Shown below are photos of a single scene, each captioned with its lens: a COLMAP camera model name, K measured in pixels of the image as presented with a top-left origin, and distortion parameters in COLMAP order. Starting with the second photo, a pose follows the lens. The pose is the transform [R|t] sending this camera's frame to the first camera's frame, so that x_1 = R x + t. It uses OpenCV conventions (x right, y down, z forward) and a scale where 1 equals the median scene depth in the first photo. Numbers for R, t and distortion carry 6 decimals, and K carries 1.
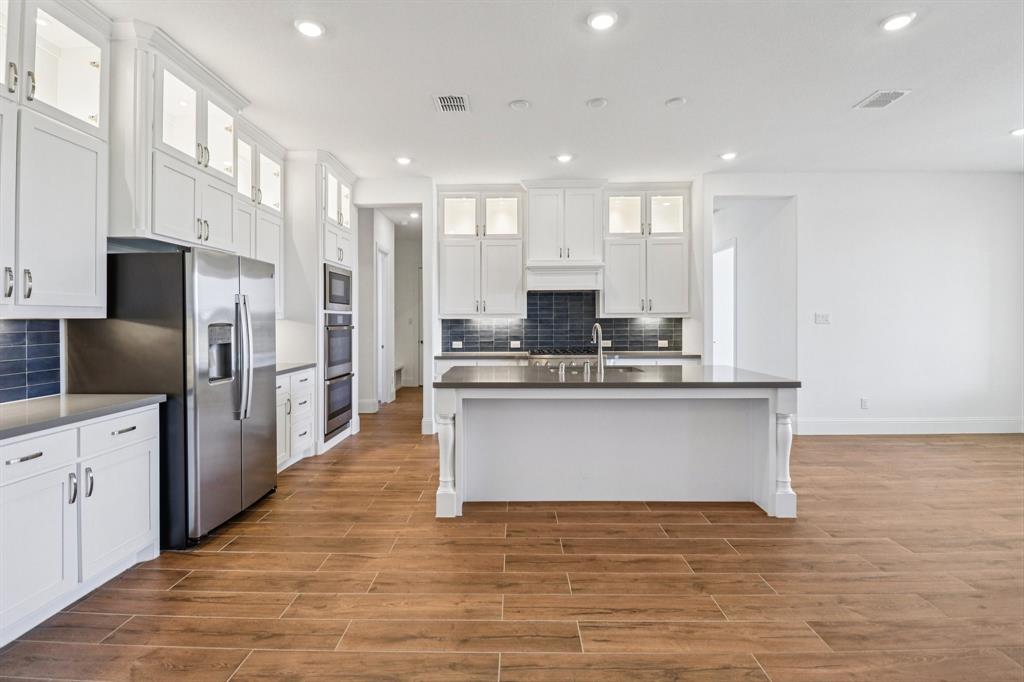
lens RADIAL K [[471.0, 0, 510.3], [0, 471.0, 320.6], [0, 0, 1]] dist [-0.016760, -0.000785]
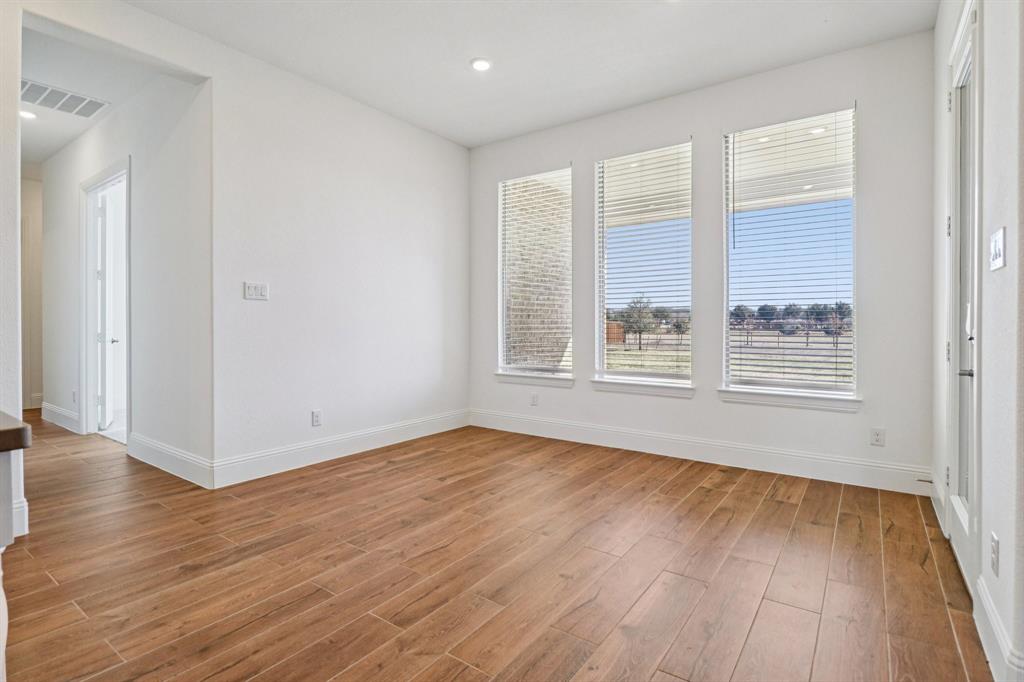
lens RADIAL K [[493.6, 0, 513.9], [0, 493.6, 326.7], [0, 0, 1]] dist [-0.000228, -0.000031]
pose [[0.556826, -0.001422, 0.830628, 0.350419], [0.001212, 0.999999, 0.000899, 0.046897], [-0.830628, 0.000506, 0.556827, 0.389425]]
